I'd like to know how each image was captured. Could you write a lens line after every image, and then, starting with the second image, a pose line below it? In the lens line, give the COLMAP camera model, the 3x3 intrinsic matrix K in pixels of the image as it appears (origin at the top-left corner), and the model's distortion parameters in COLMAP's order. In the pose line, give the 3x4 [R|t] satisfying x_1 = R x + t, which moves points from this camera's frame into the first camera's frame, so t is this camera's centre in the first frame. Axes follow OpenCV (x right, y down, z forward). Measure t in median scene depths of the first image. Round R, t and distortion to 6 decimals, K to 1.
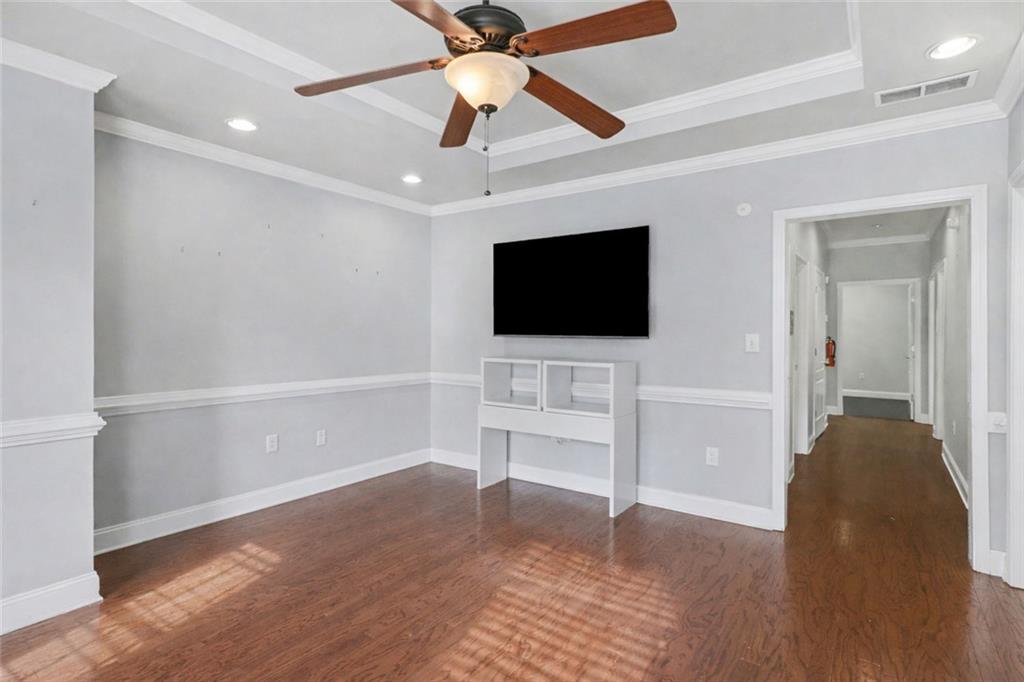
lens RADIAL K [[530.9, 0, 518.6], [0, 530.9, 334.5], [0, 0, 1]] dist [0.004540, 0.000757]
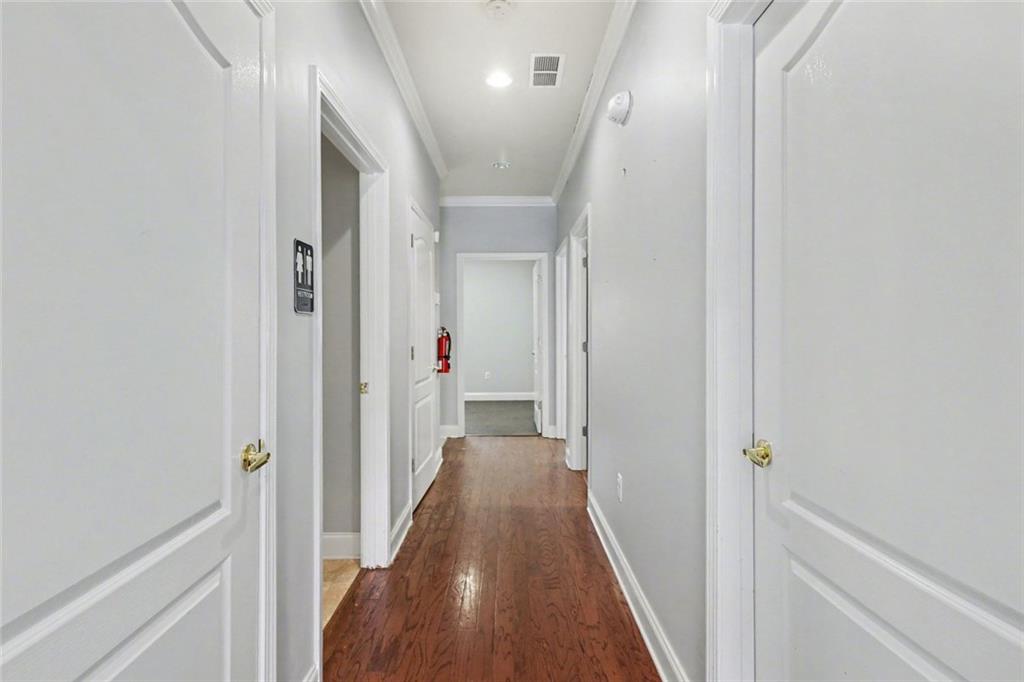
lens RADIAL K [[530.9, 0, 512.0], [0, 530.9, 335.7], [0, 0, 1]] dist [0.004540, 0.000757]
pose [[0.817878, -0.011352, 0.575280, 0.250829], [0.005894, 0.999918, 0.011351, 0.006494], [-0.575361, -0.005893, 0.817878, 0.375418]]
